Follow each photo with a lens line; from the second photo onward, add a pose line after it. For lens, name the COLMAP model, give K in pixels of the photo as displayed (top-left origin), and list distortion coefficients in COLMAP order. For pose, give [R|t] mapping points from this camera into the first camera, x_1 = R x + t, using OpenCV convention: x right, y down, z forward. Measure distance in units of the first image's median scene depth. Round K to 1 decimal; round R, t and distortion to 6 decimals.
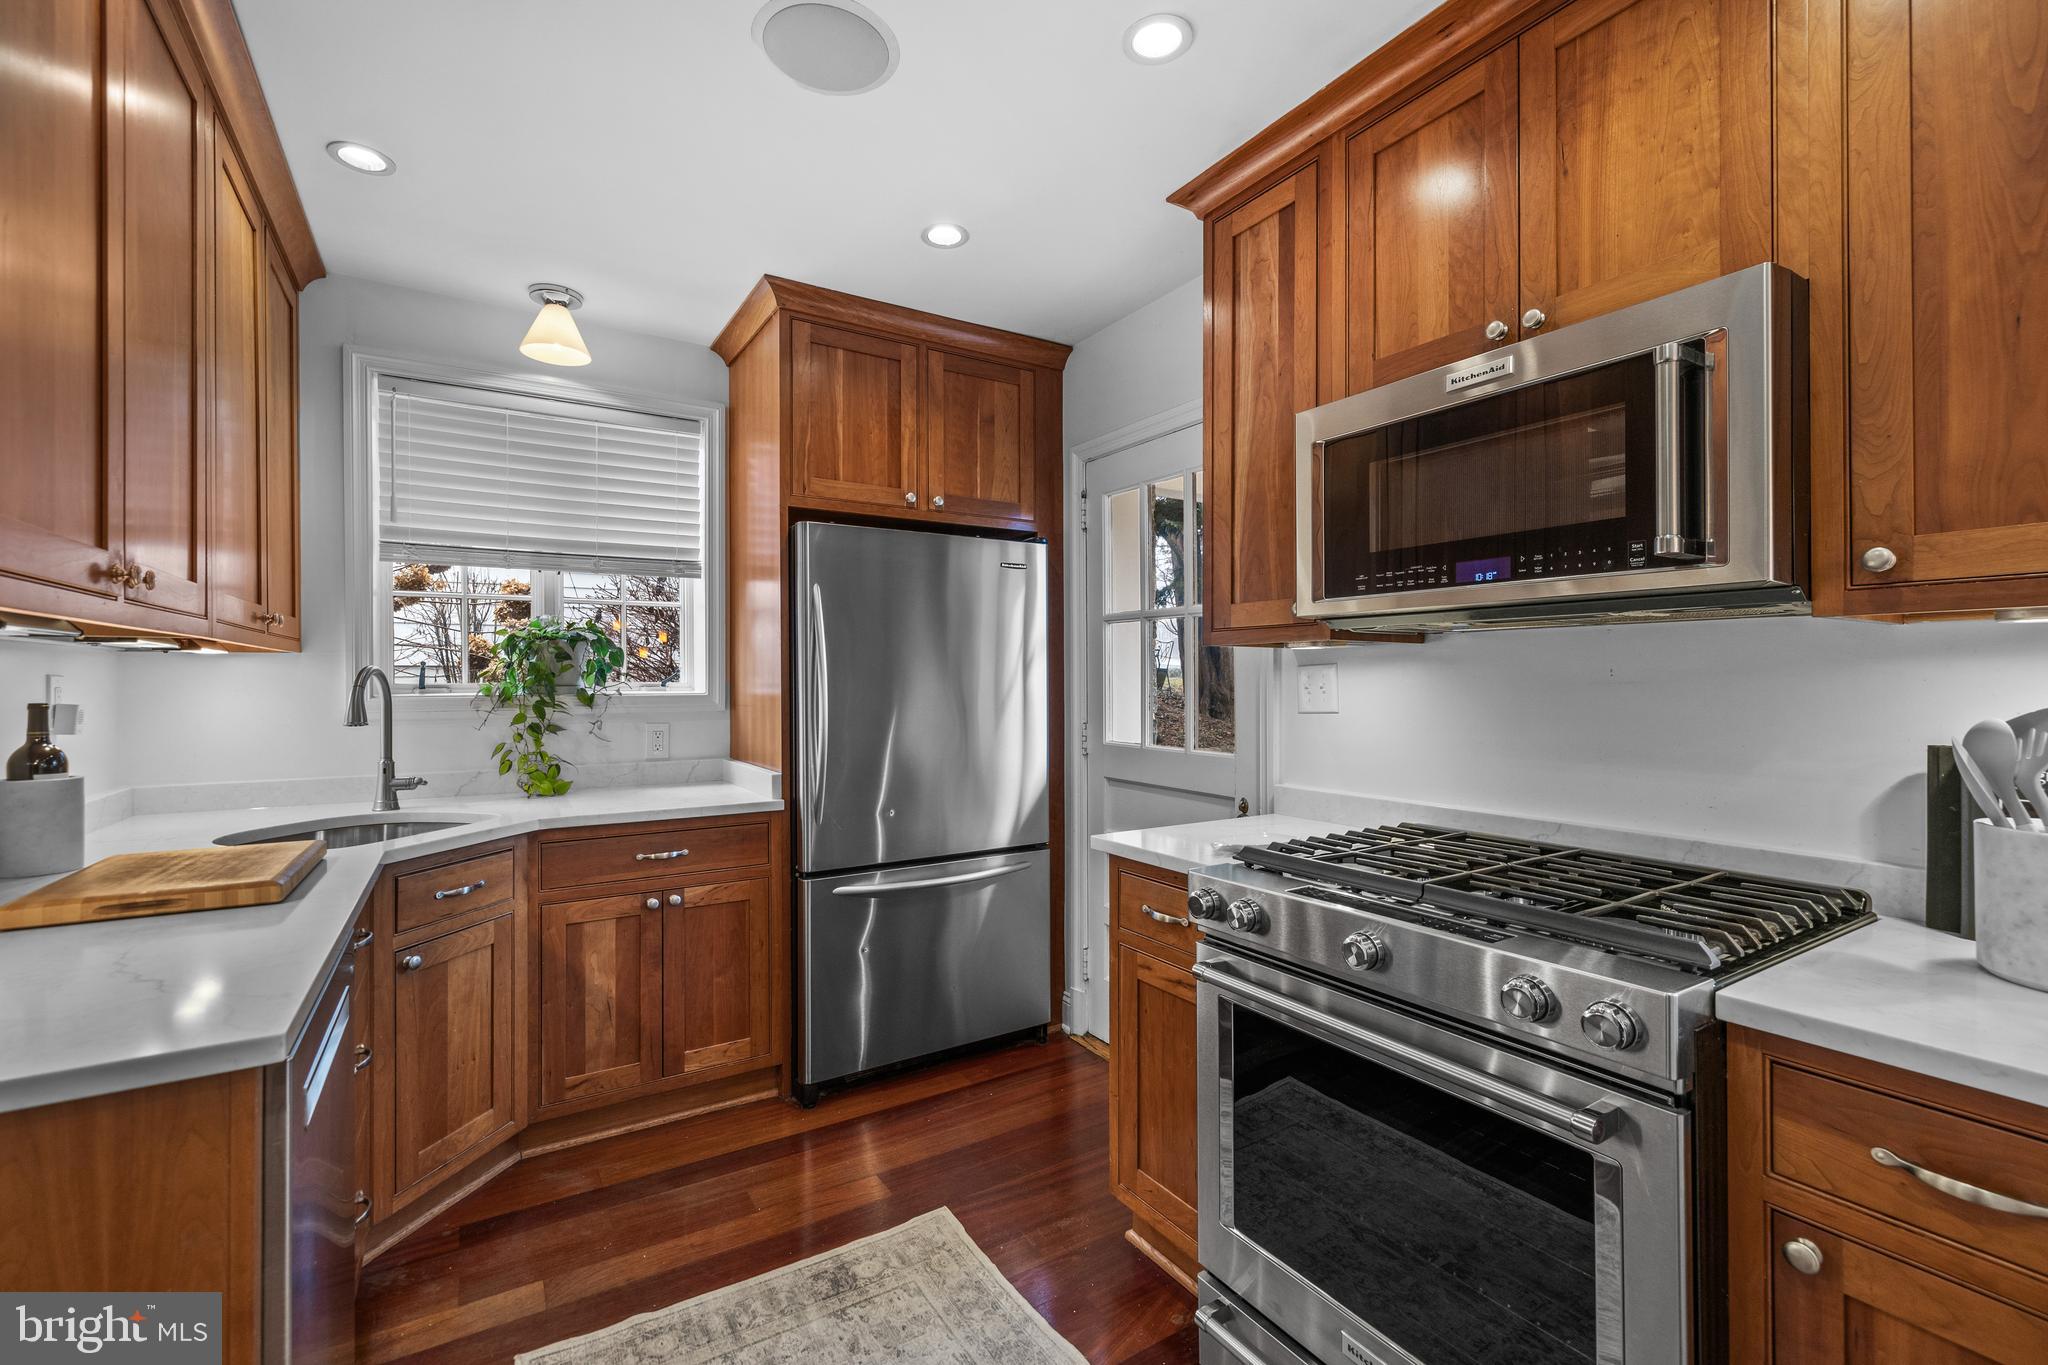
lens RADIAL K [[870.4, 0, 1003.3], [0, 870.4, 679.9], [0, 0, 1]] dist [0.000731, -0.000597]
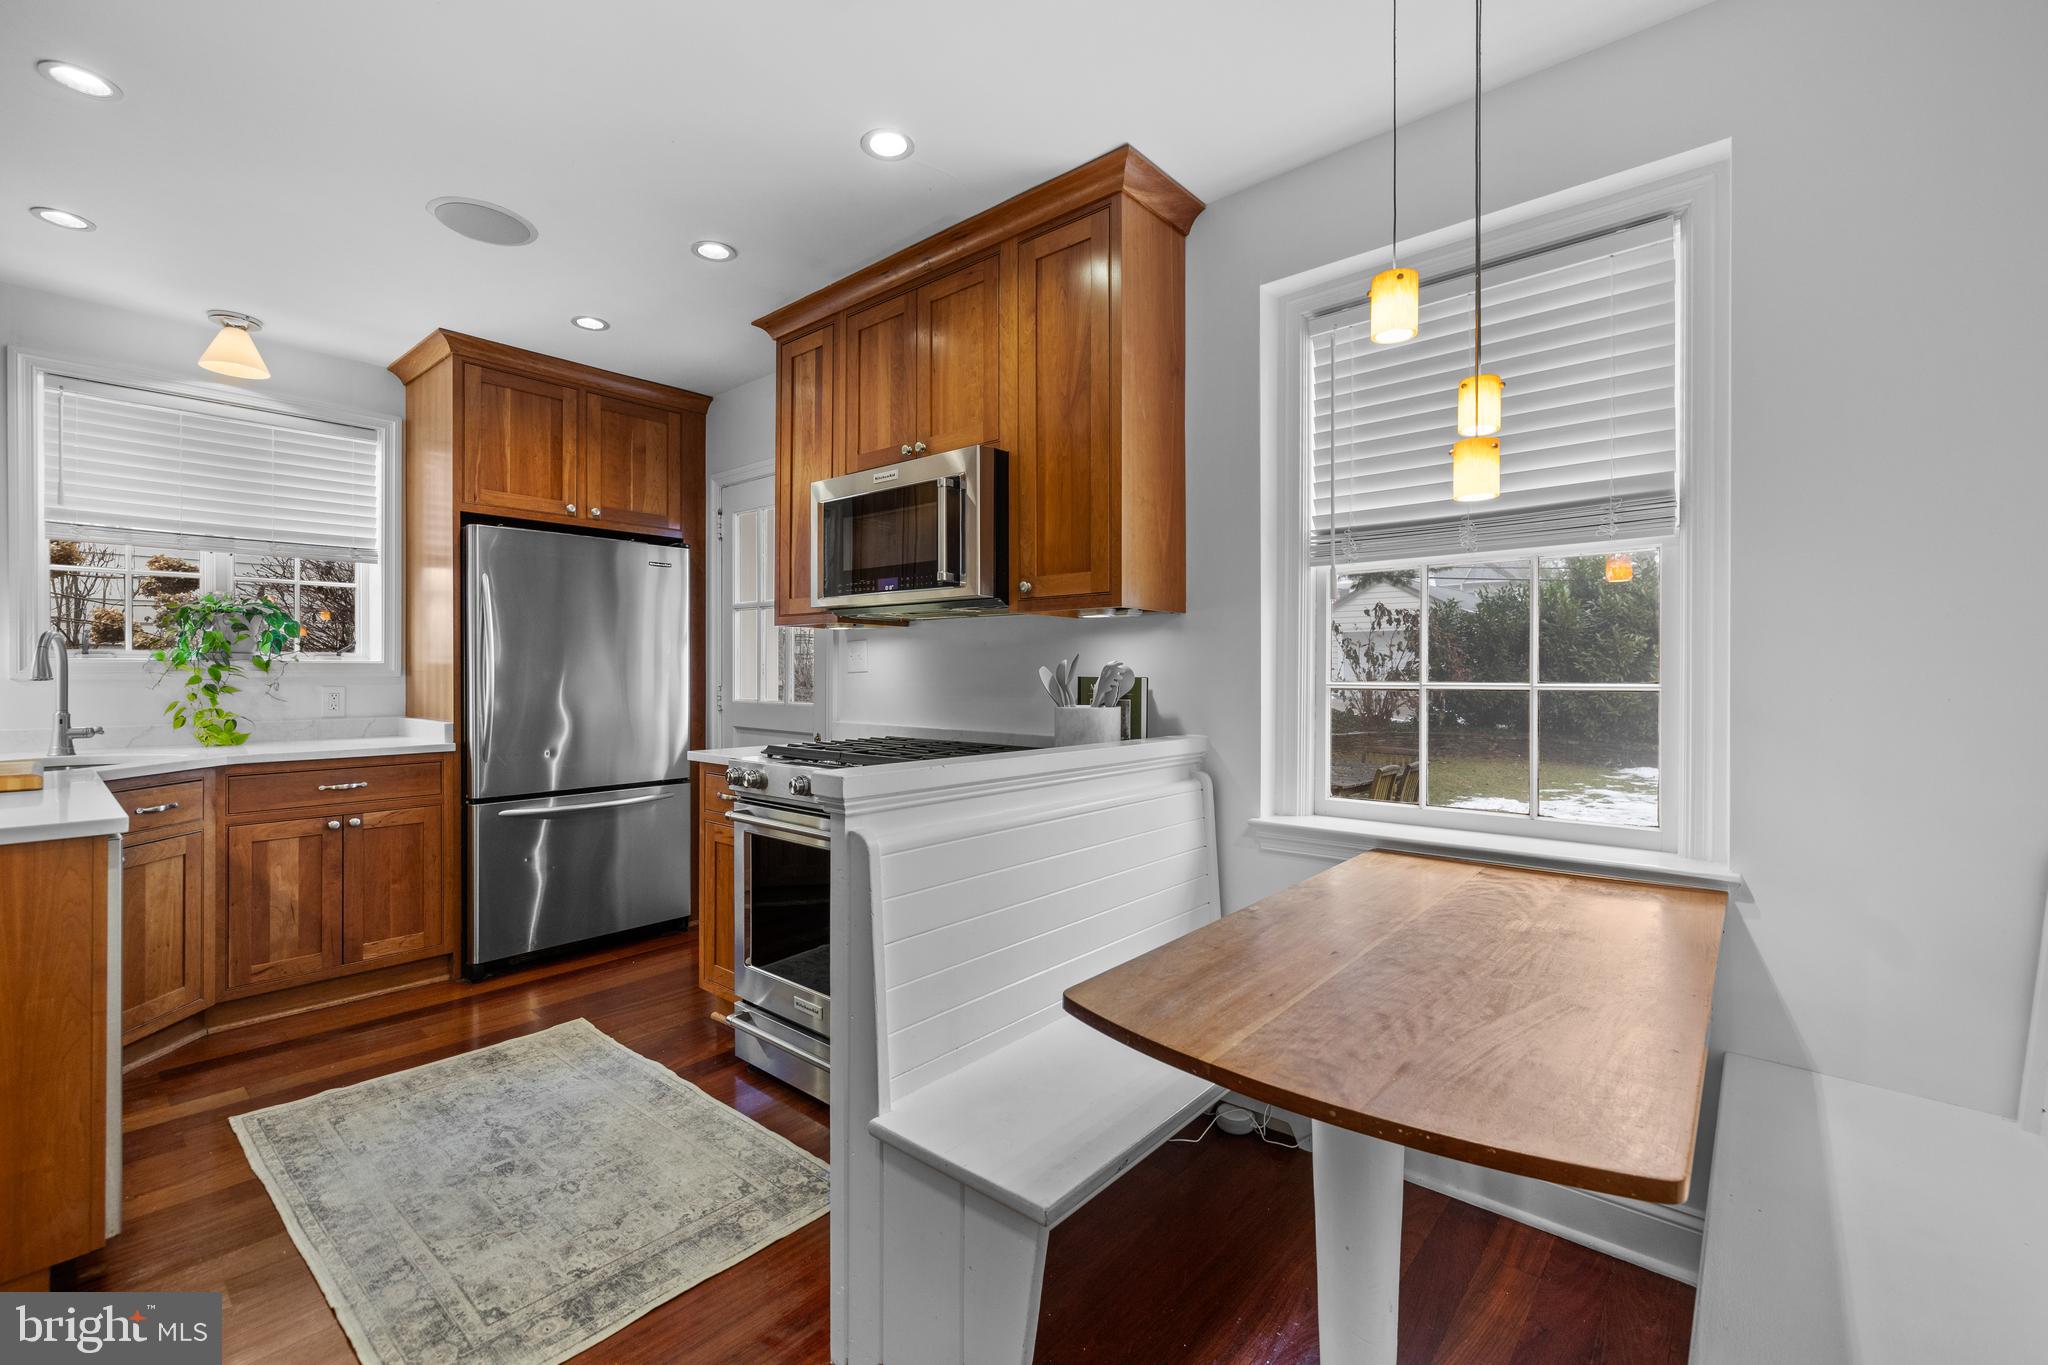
lens RADIAL K [[870.4, 0, 1011.1], [0, 870.4, 672.8], [0, 0, 1]] dist [0.000731, -0.000597]
pose [[0.953524, 0.003253, 0.301301, 0.142229], [-0.003507, 0.999994, 0.000301, 0.033348], [-0.301298, -0.001343, 0.953529, -0.468582]]
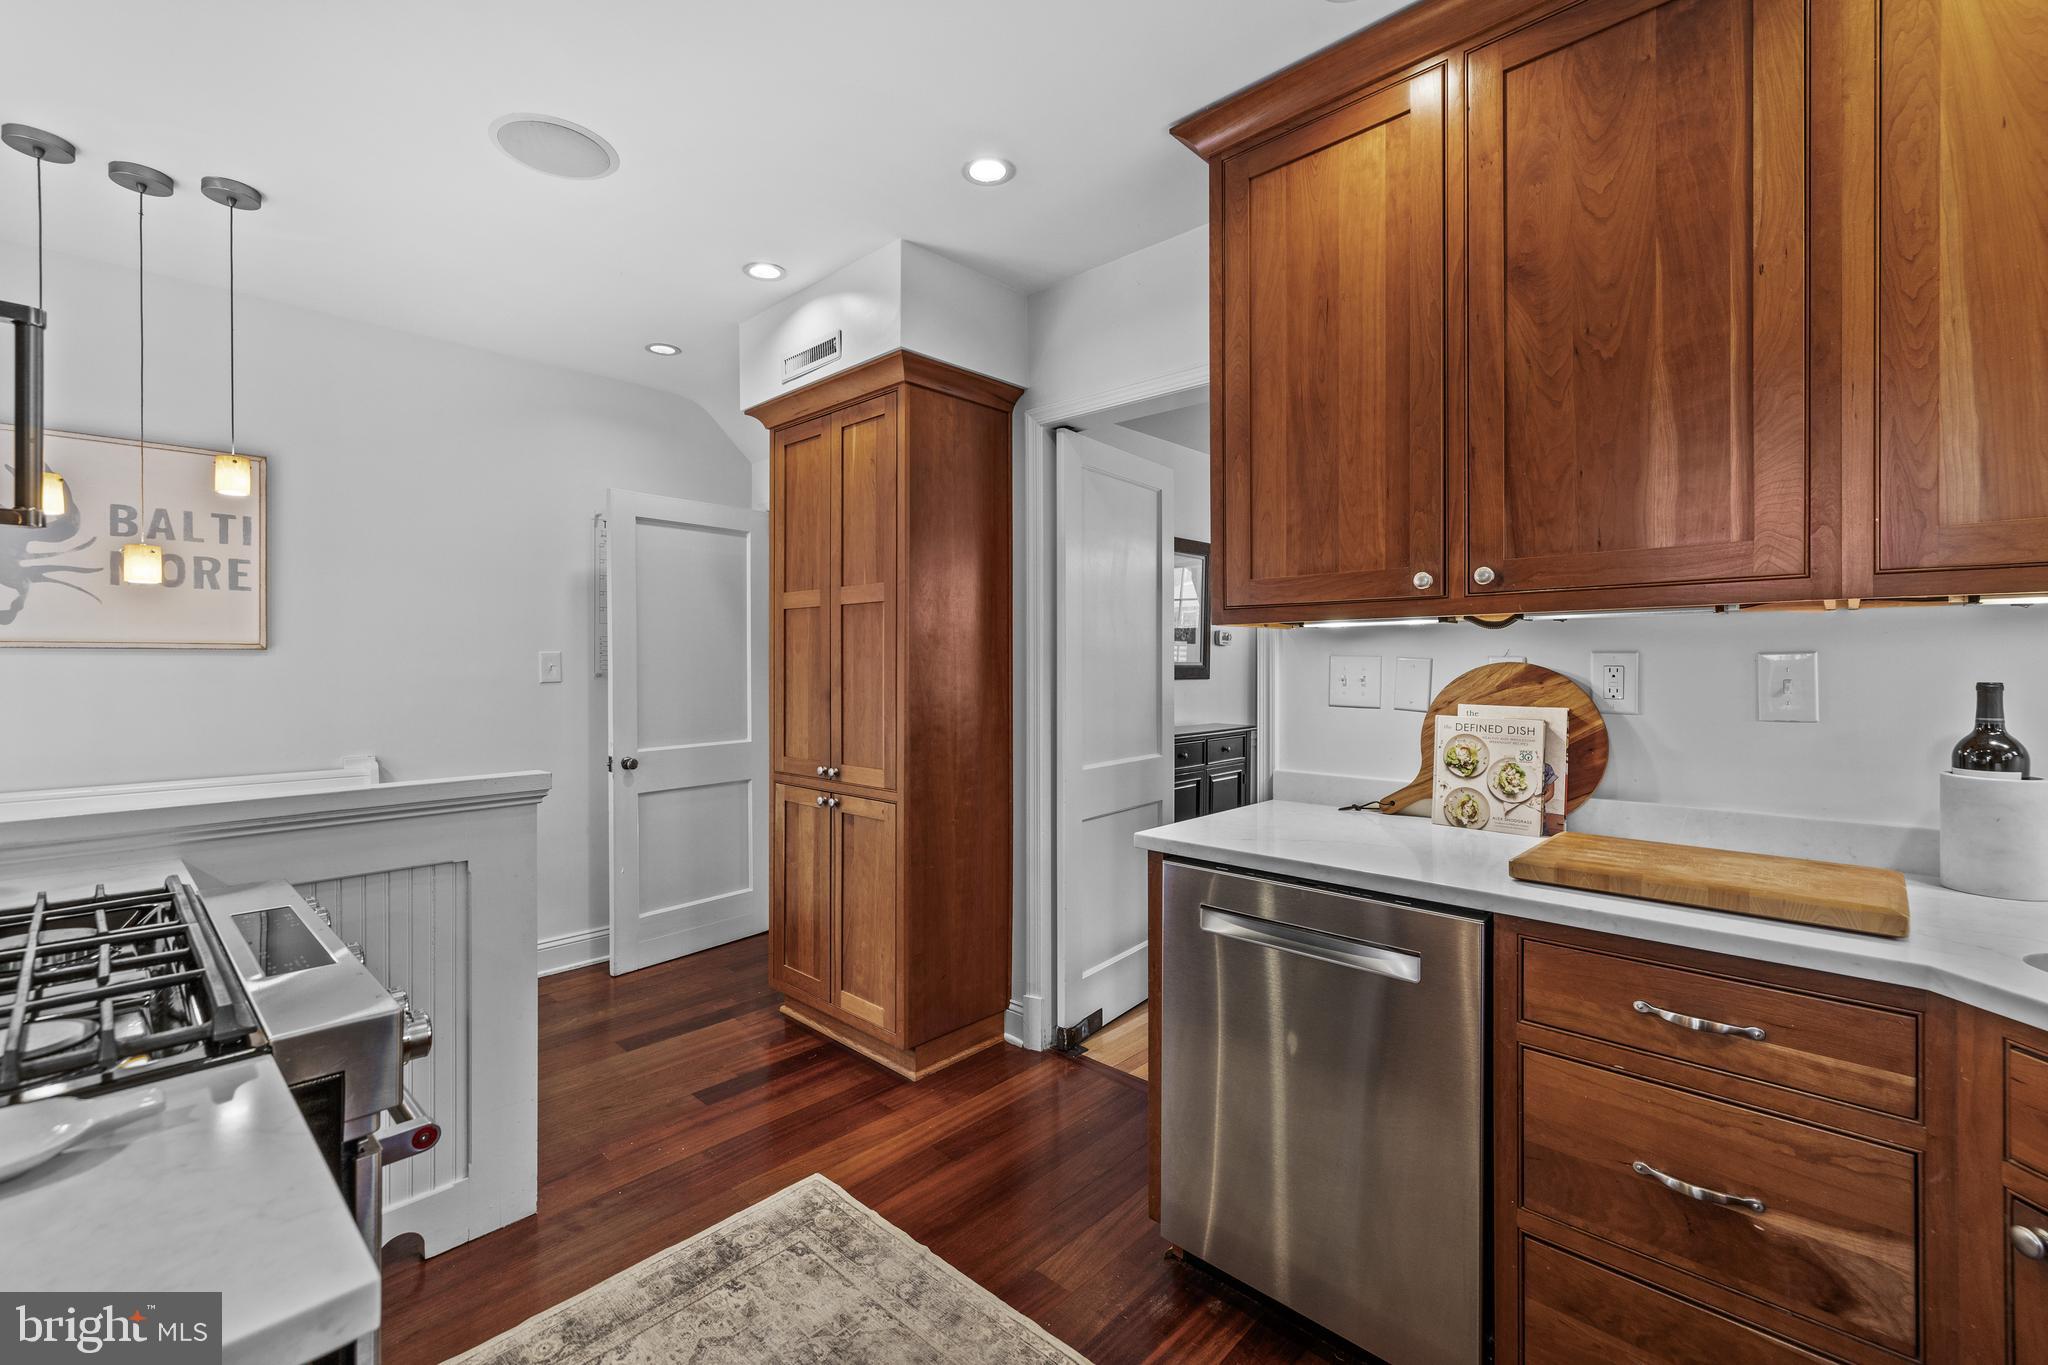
lens RADIAL K [[870.4, 0, 1005.4], [0, 870.4, 663.5], [0, 0, 1]] dist [0.000731, -0.000597]
pose [[-0.967205, 0.000915, -0.253994, -0.006611], [0.001351, 0.999998, -0.001539, 0.005778], [0.253992, -0.001832, -0.967204, 1.013817]]
